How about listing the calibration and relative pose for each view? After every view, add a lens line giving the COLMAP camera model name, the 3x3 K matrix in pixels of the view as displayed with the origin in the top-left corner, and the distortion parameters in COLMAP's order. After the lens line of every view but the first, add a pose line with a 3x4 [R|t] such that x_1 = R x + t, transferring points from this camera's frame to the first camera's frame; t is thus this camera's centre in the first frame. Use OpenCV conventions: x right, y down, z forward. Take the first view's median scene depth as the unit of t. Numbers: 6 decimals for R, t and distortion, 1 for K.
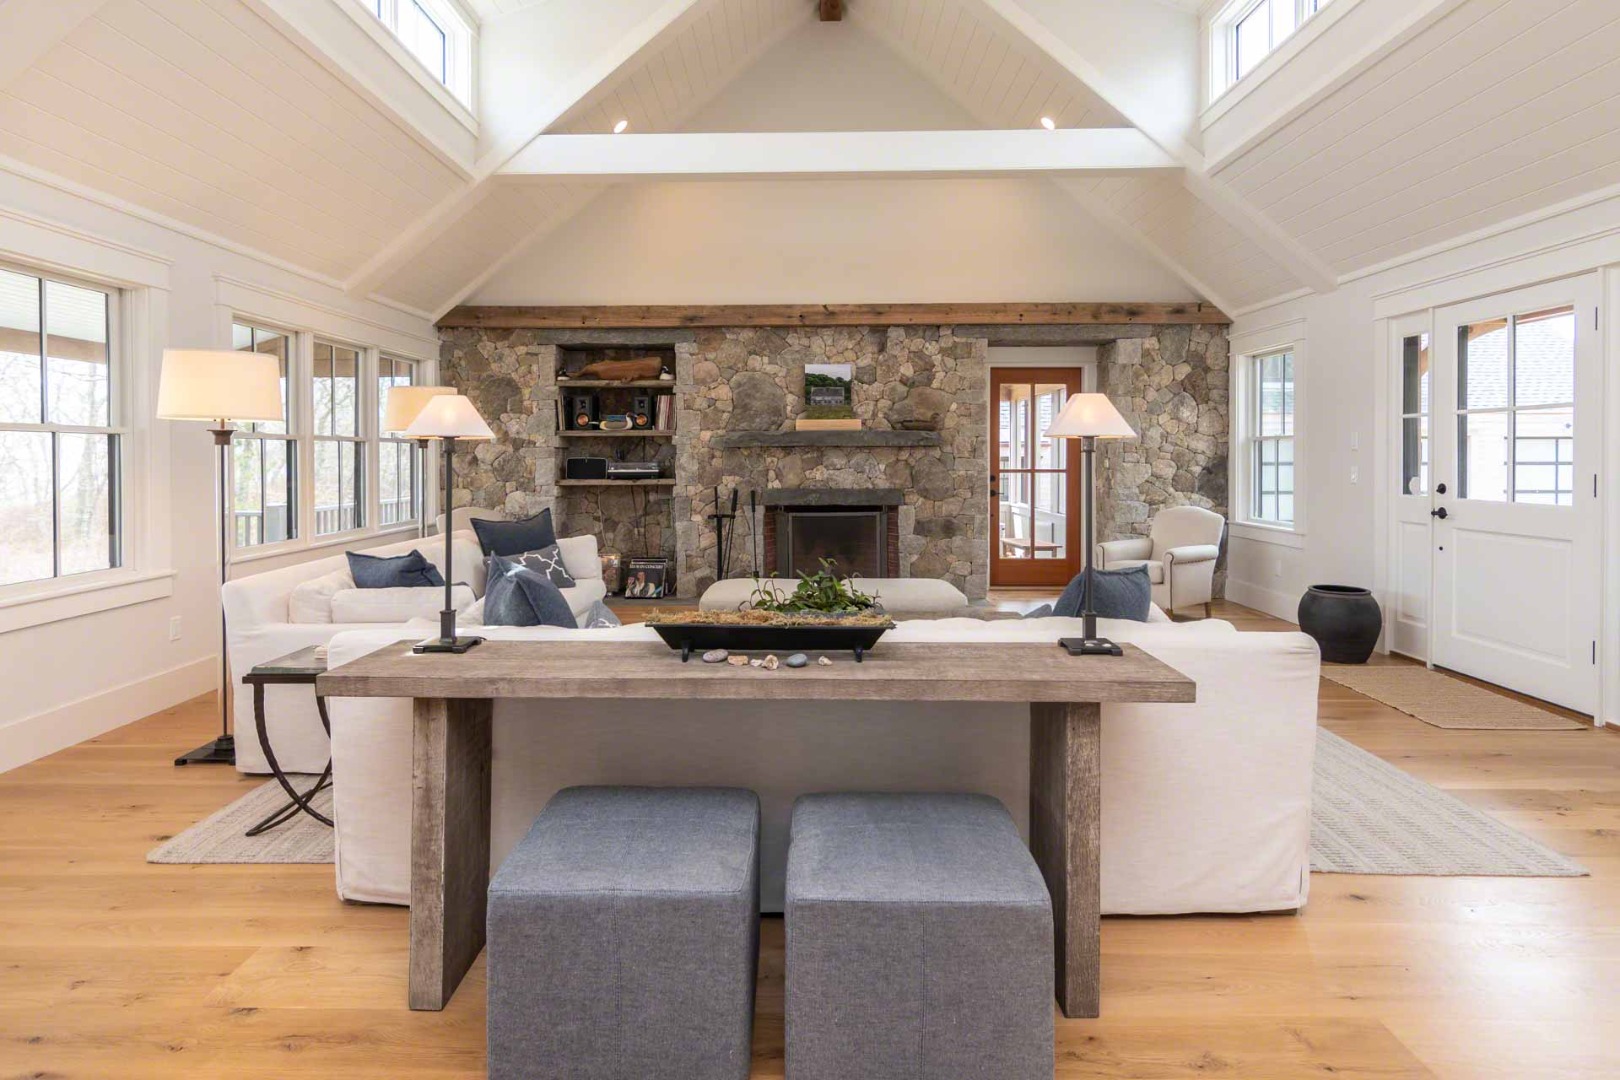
lens RADIAL K [[879.2, 0, 805.7], [0, 879.2, 461.8], [0, 0, 1]] dist [0.001845, 0.000082]
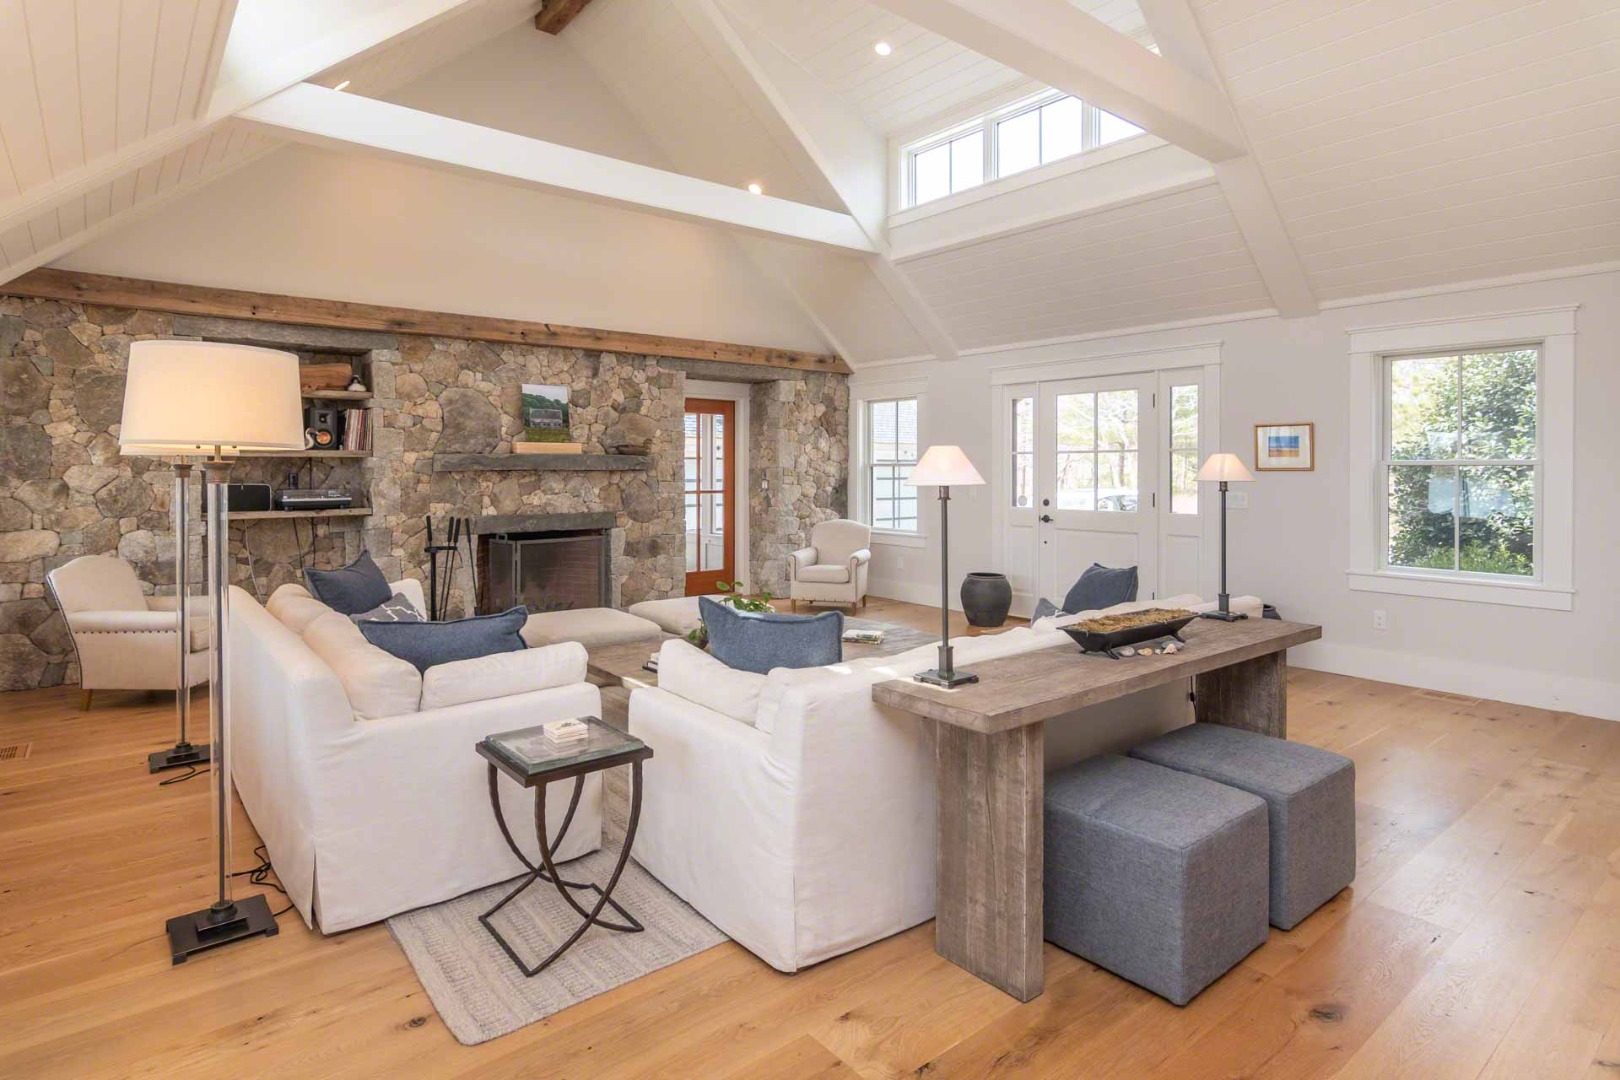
lens RADIAL K [[855.5, 0, 809.3], [0, 855.5, 474.5], [0, 0, 1]] dist [0.001101, 0.000230]
pose [[0.769213, -0.001283, 0.638991, -0.352723], [0.001759, 0.999998, -0.000109, -0.012260], [-0.638990, 0.001208, 0.769214, 0.089393]]
